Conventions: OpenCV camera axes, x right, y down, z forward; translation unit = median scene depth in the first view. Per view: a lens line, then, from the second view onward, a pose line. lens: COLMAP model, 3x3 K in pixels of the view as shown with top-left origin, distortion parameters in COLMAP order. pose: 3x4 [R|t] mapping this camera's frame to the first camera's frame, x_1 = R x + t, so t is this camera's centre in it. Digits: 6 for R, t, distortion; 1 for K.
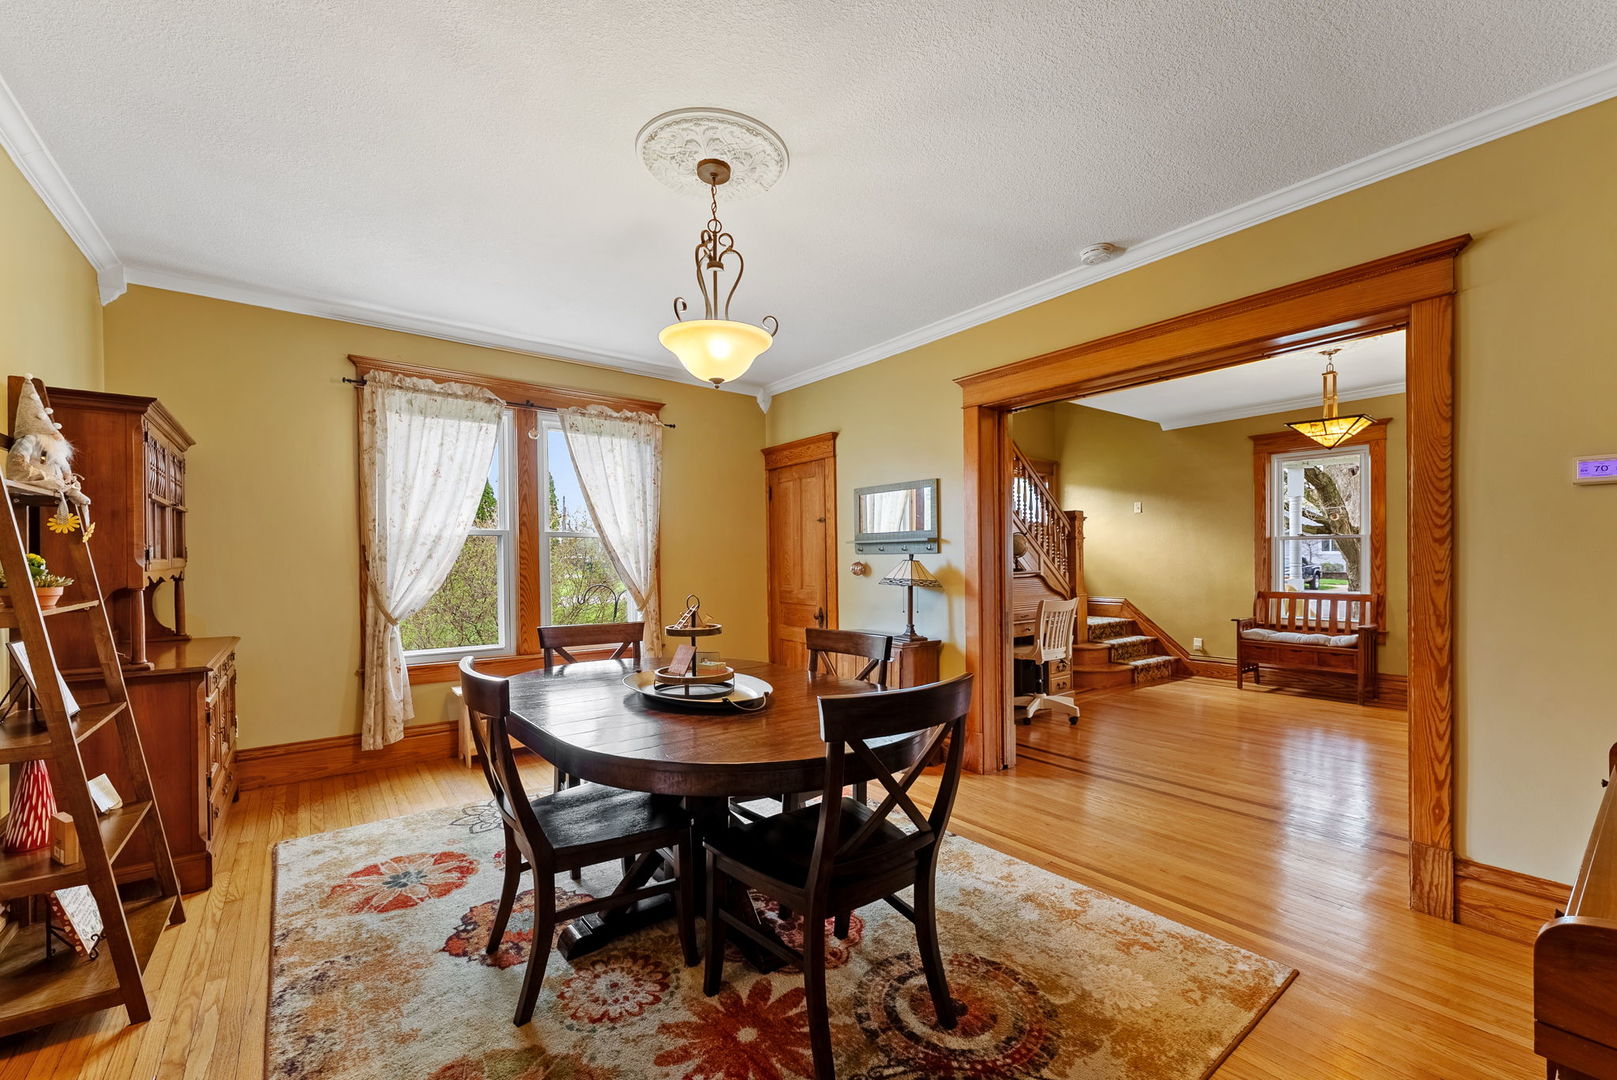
lens RADIAL K [[660.7, 0, 803.5], [0, 660.7, 559.6], [0, 0, 1]] dist [-0.000492, -0.000210]
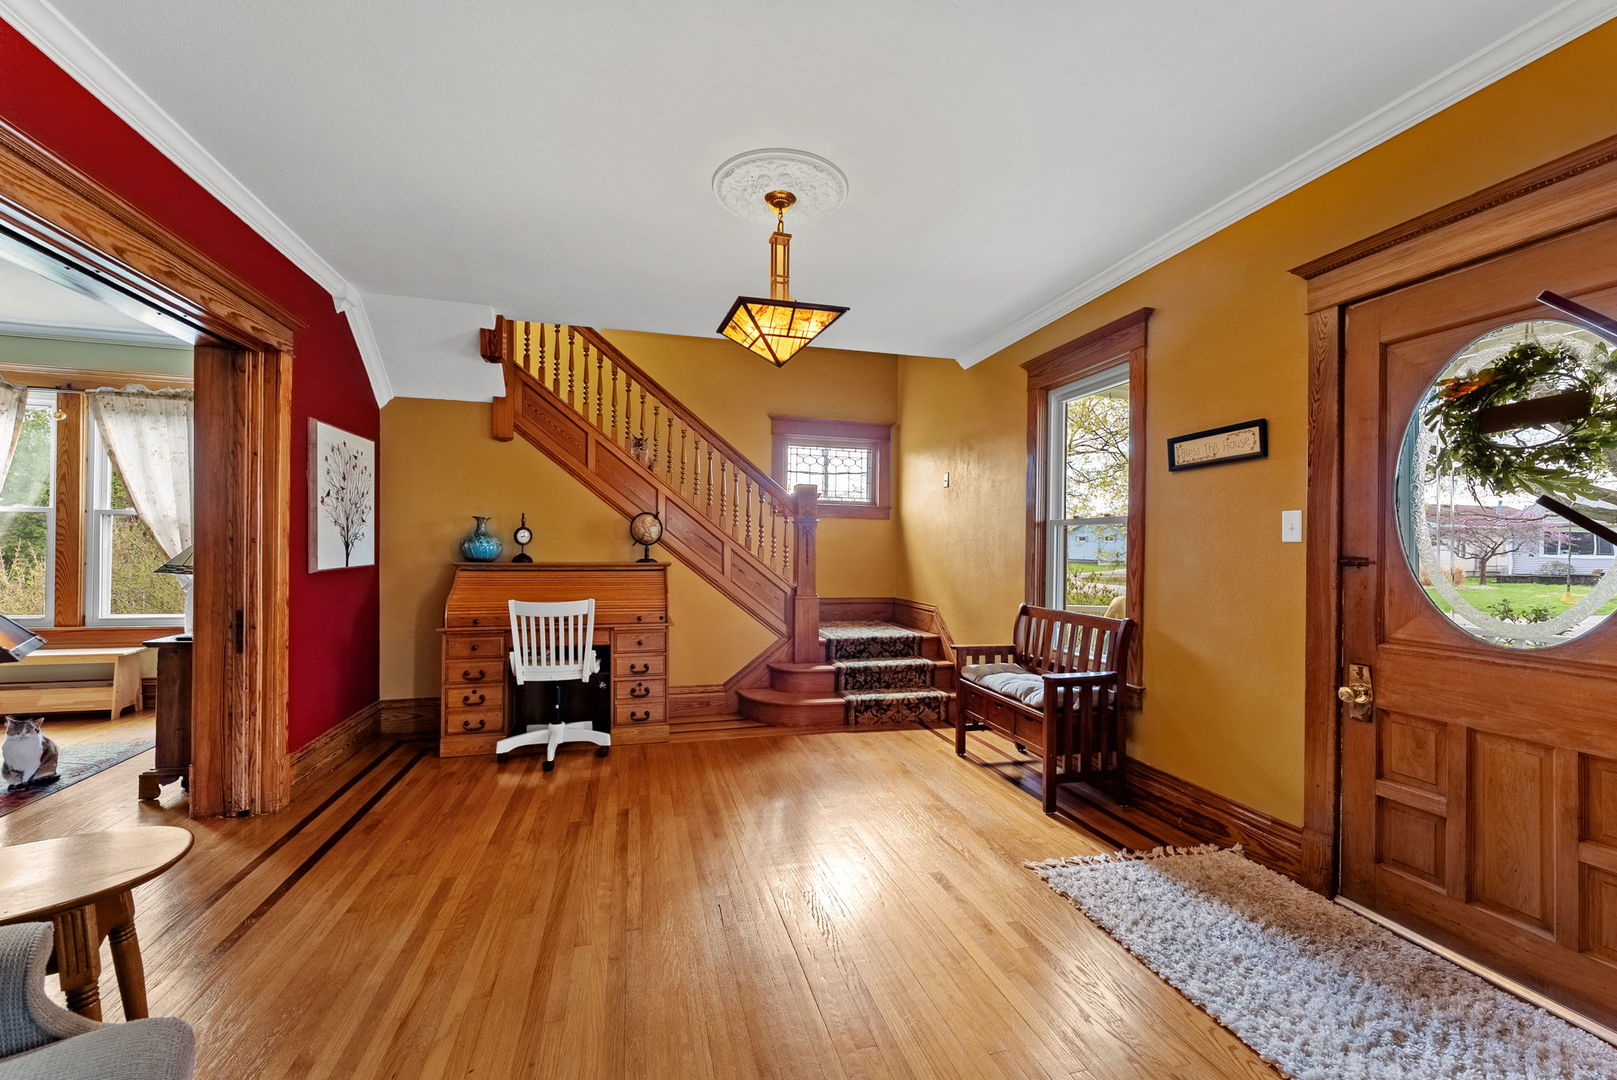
lens RADIAL K [[658.5, 0, 821.3], [0, 658.5, 545.4], [0, 0, 1]] dist [-0.001934, -0.000324]
pose [[0.927599, 0.018642, -0.373112, 0.867226], [-0.019733, 0.999805, 0.000896, -0.007542], [0.373055, 0.006531, 0.927786, 0.385641]]
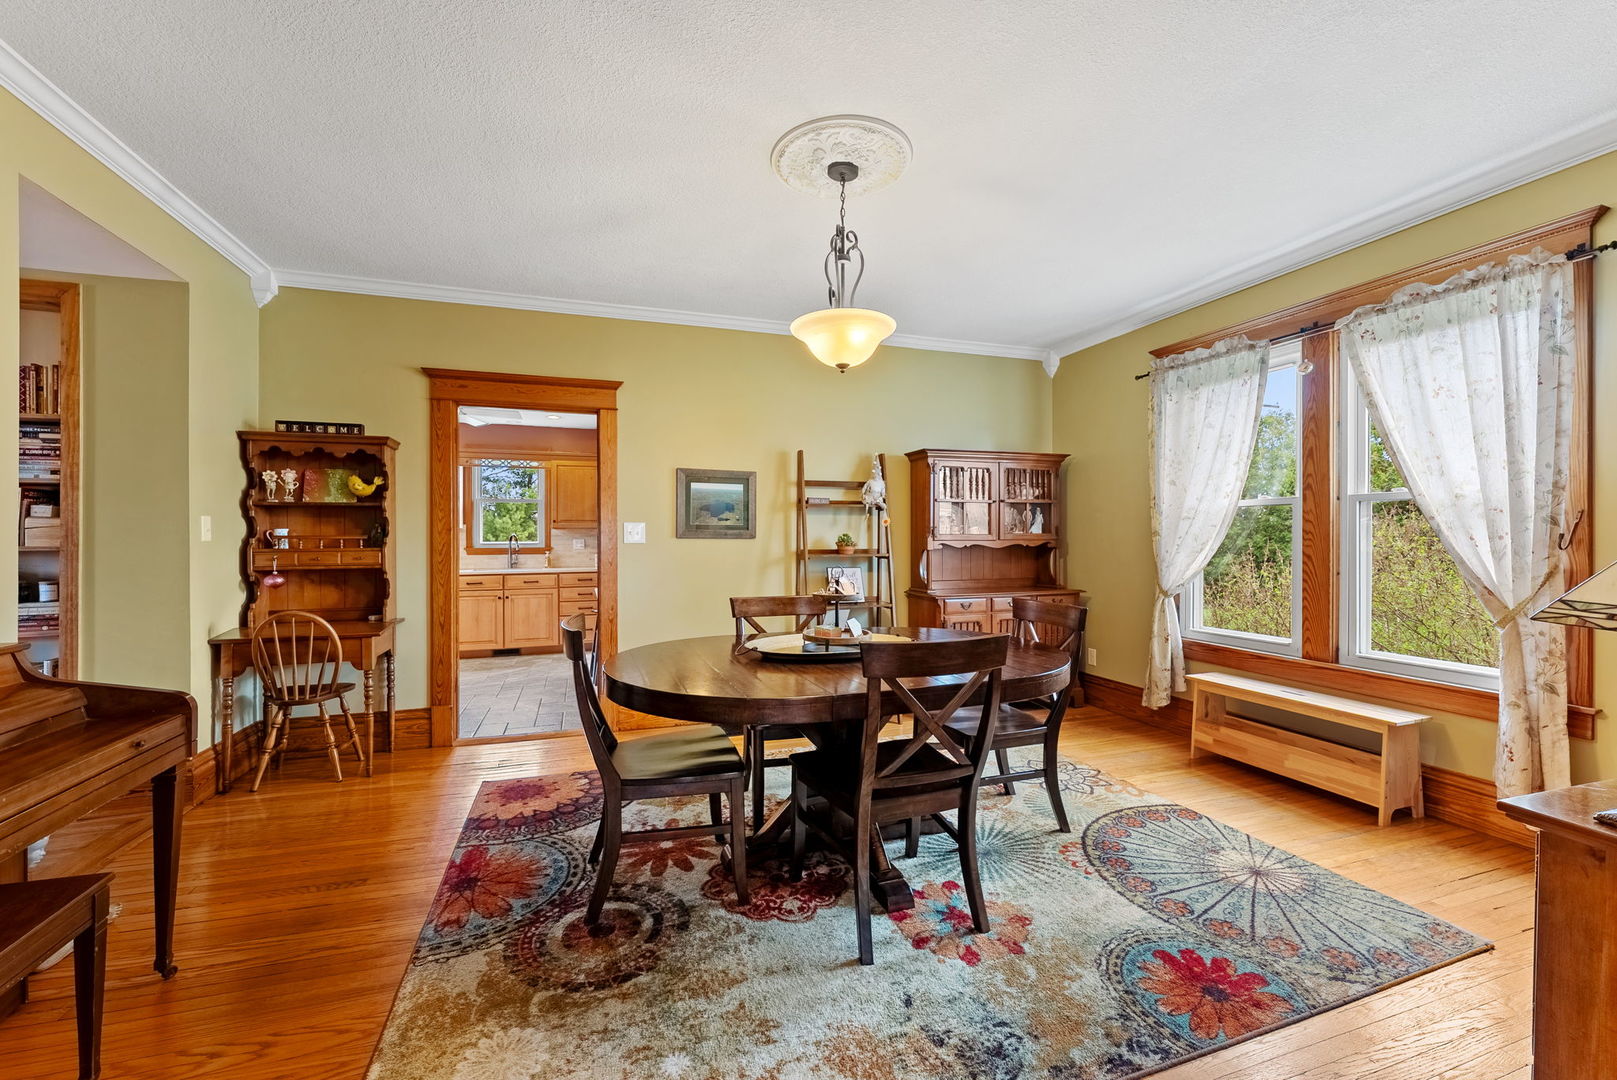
lens RADIAL K [[647.2, 0, 800.7], [0, 647.2, 540.2], [0, 0, 1]] dist [-0.000466, 0.000092]
pose [[-0.326748, 0.006783, -0.945087, 0.378436], [0.000519, 0.999975, 0.006997, 0.001258], [0.945111, 0.001796, -0.326743, 0.550662]]
